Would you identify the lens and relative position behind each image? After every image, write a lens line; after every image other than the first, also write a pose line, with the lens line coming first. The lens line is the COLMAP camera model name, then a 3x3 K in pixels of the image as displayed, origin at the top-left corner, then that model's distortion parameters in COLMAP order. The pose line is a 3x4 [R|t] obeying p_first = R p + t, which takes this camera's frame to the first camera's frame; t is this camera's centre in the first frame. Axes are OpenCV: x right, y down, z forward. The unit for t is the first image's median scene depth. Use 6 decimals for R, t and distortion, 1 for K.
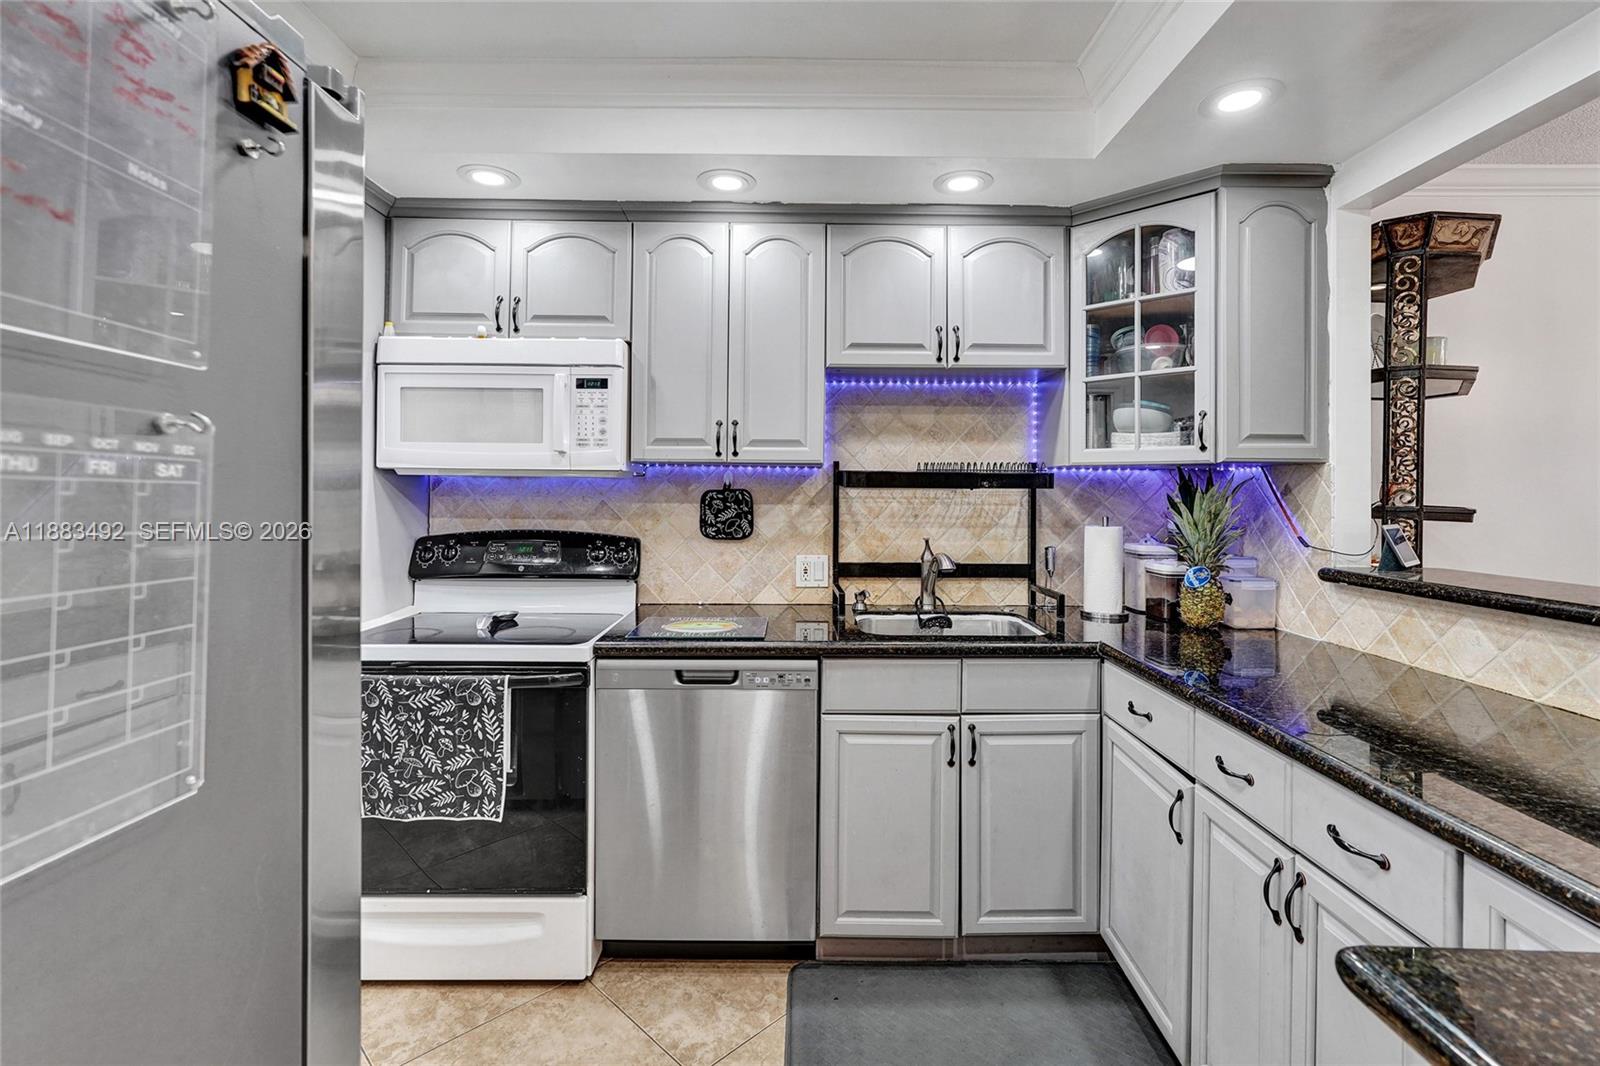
lens RADIAL K [[758.4, 0, 803.2], [0, 758.4, 486.2], [0, 0, 1]] dist [-0.001534, 0.000037]
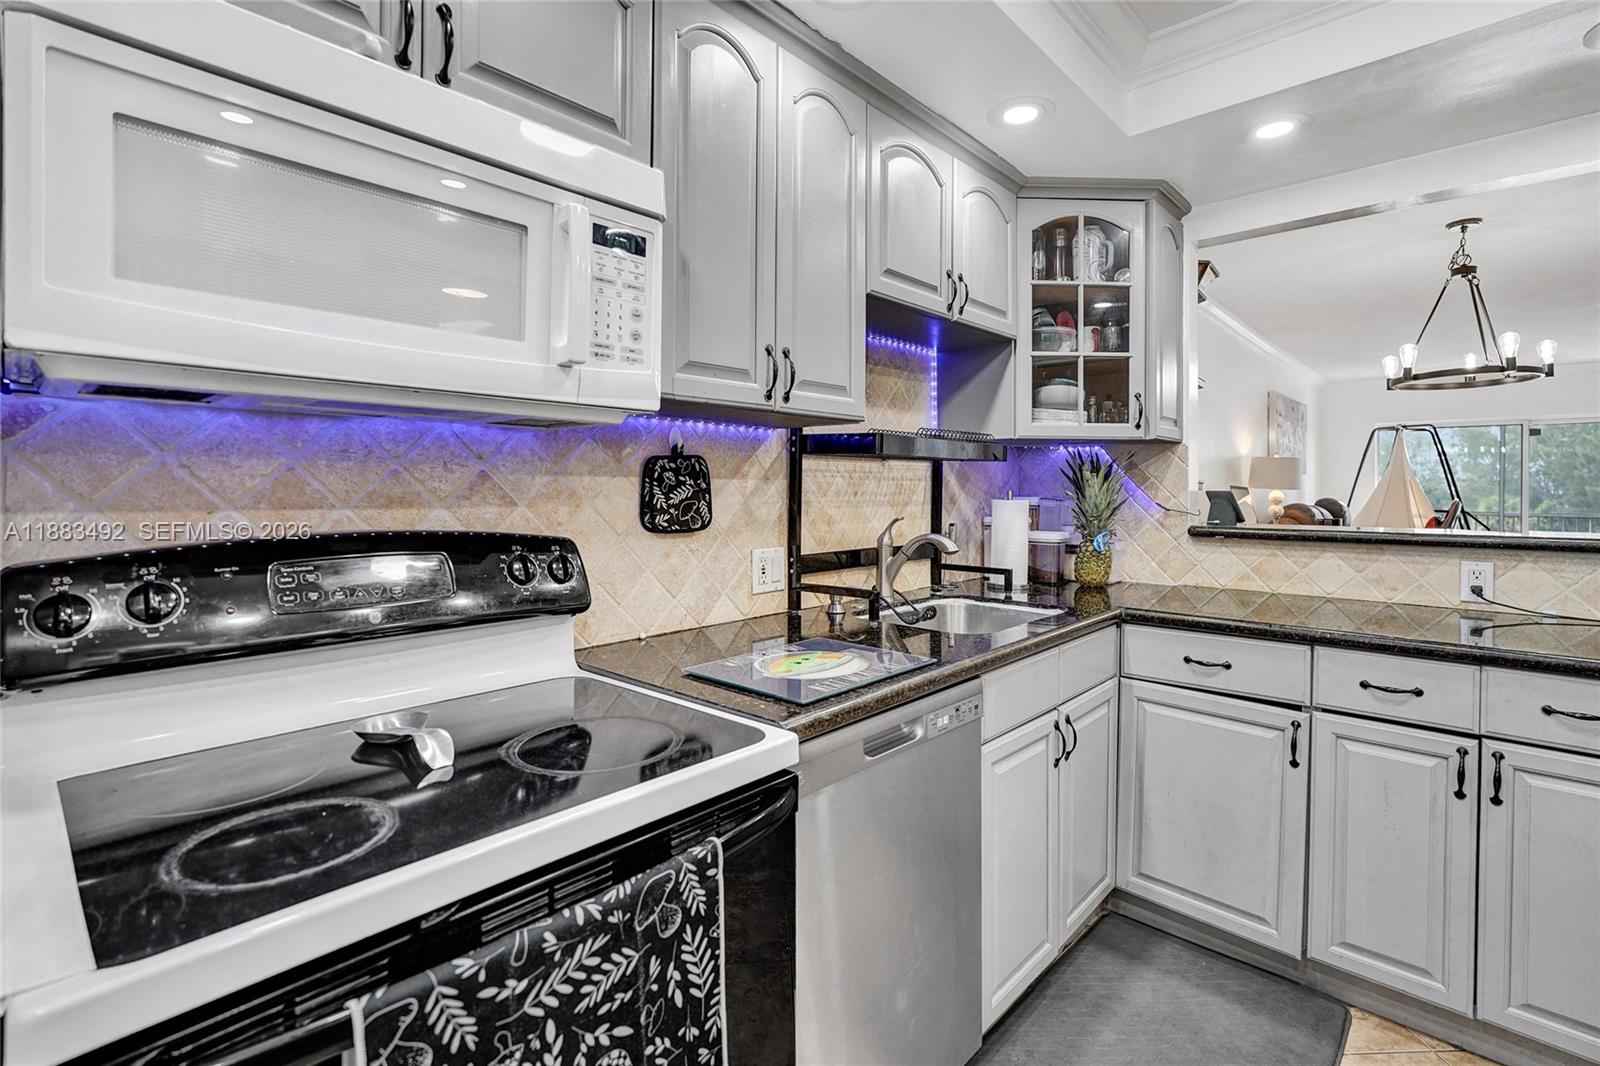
lens RADIAL K [[755.7, 0, 816.4], [0, 755.7, 490.6], [0, 0, 1]] dist [-0.000638, 0.000816]
pose [[0.665243, -0.008296, 0.746580, -0.515672], [-0.001624, 0.999920, 0.012558, 0.026707], [-0.746625, -0.009567, 0.665177, 0.493158]]
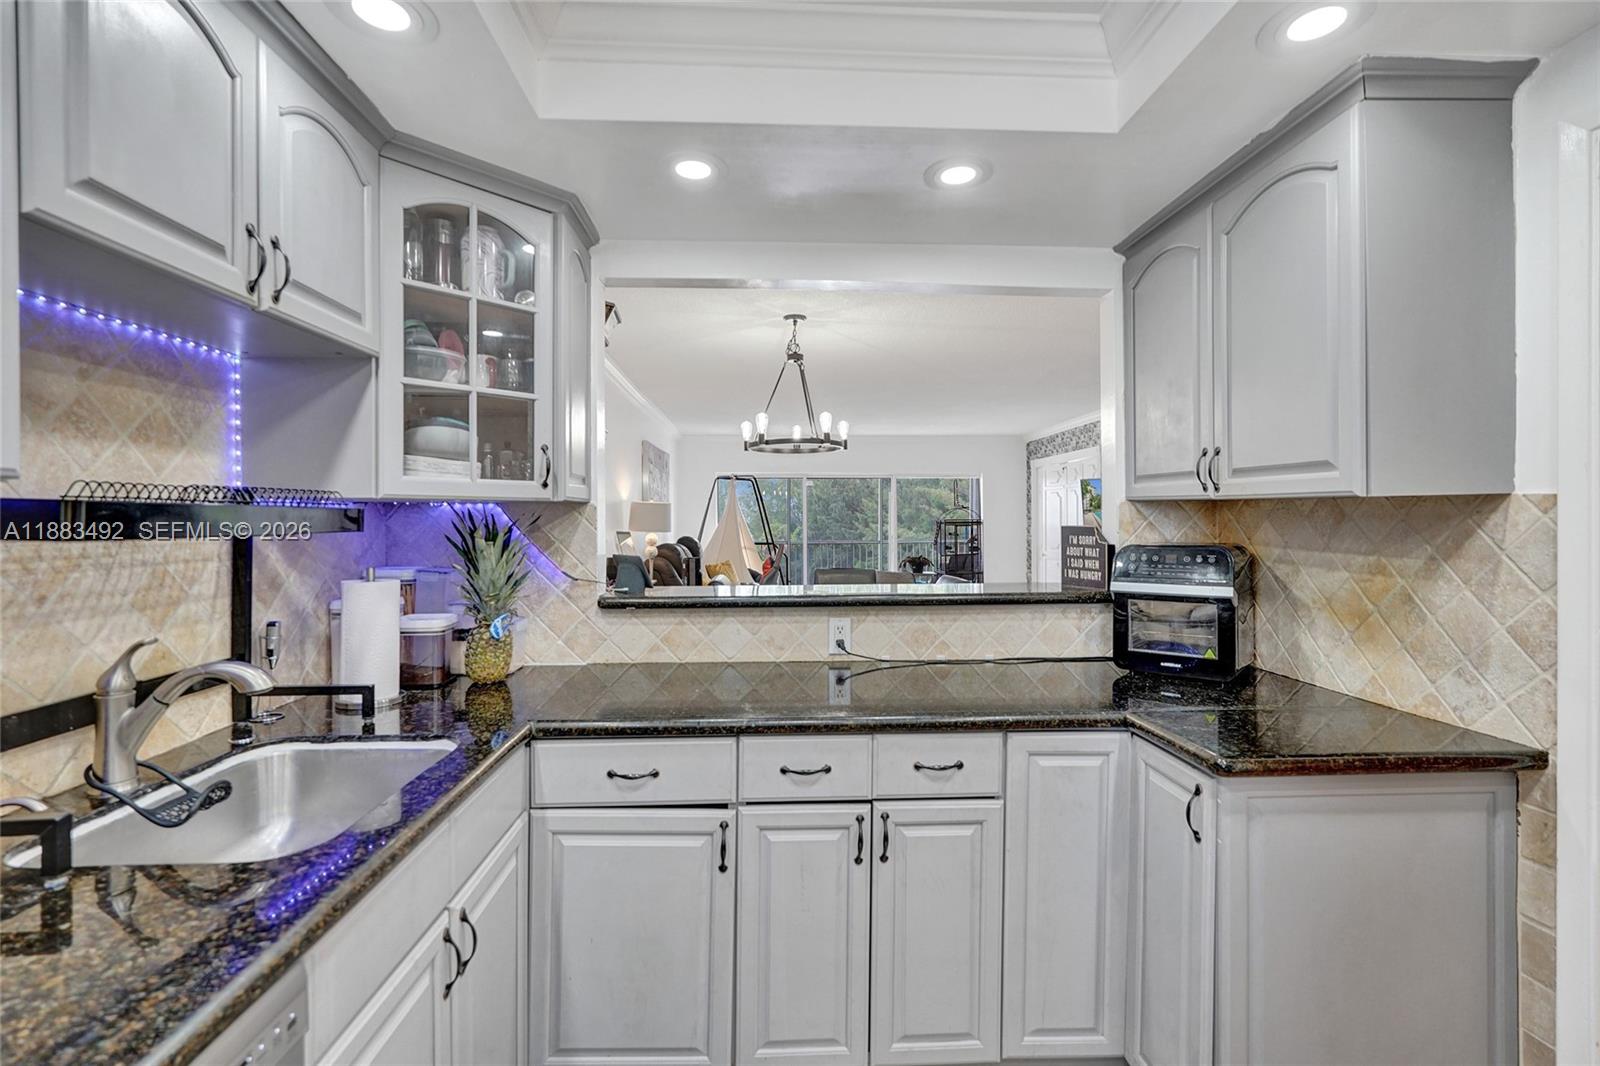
lens RADIAL K [[726.8, 0, 805.3], [0, 726.8, 522.0], [0, 0, 1]] dist [-0.003181, 0.000903]
pose [[-0.054129, -0.013163, 0.998447, -0.310099], [-0.005678, 0.999901, 0.012874, -0.014608], [-0.998518, -0.004973, -0.054199, 0.592155]]
